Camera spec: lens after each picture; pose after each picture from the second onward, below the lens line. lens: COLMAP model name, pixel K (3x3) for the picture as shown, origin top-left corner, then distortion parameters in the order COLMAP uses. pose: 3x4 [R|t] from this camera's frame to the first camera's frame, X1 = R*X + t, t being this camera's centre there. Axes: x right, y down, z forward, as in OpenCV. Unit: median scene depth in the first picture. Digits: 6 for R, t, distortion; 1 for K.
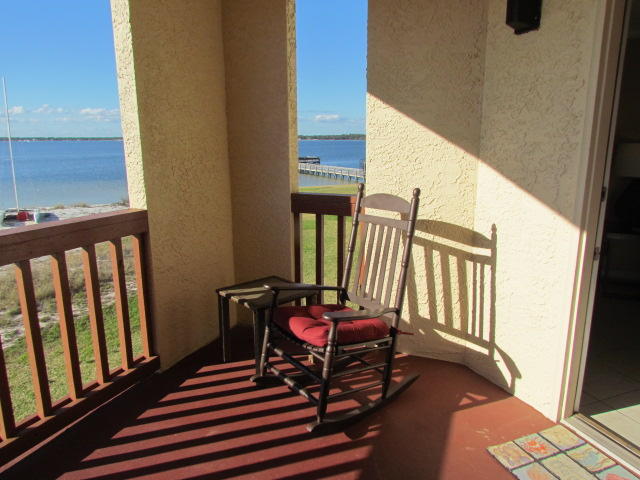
lens RADIAL K [[452.0, 0, 312.0], [0, 452.0, 238.5], [0, 0, 1]] dist [-0.023122, 0.010906]
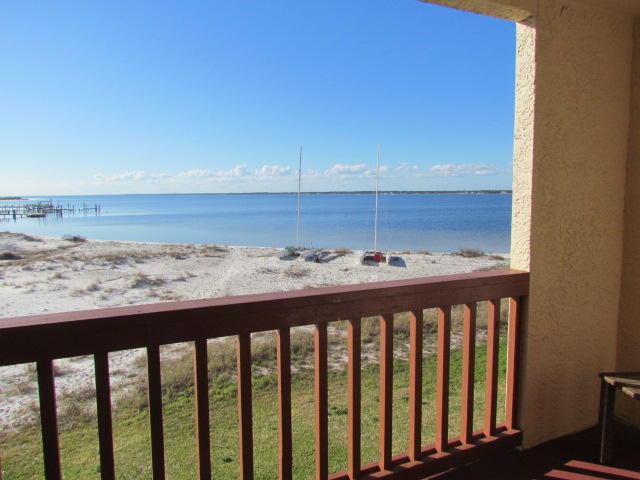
lens RADIAL K [[452.0, 0, 317.7], [0, 452.0, 240.7], [0, 0, 1]] dist [-0.023122, 0.010906]
pose [[0.761804, 0.065030, -0.644535, -0.092179], [-0.135638, 0.988907, -0.060541, -0.010866], [0.633448, 0.133543, 0.762174, -0.013252]]
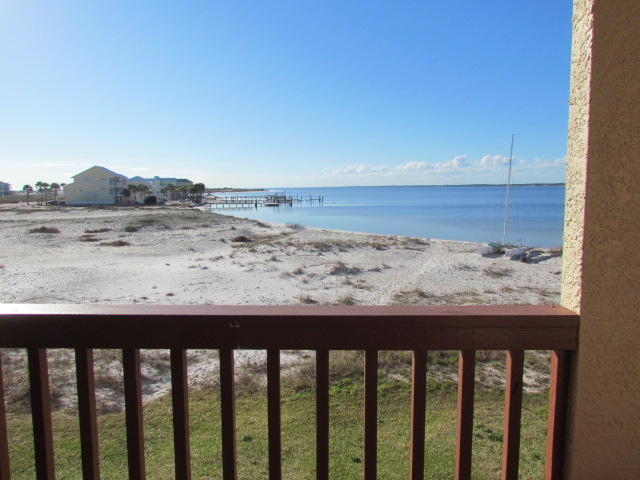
lens RADIAL K [[452.0, 0, 322.6], [0, 452.0, 239.8], [0, 0, 1]] dist [-0.023122, 0.010906]
pose [[0.396740, 0.104264, -0.911990, 0.031148], [-0.188669, 0.981578, 0.030144, -0.107329], [0.898332, 0.160105, 0.409103, 0.399087]]
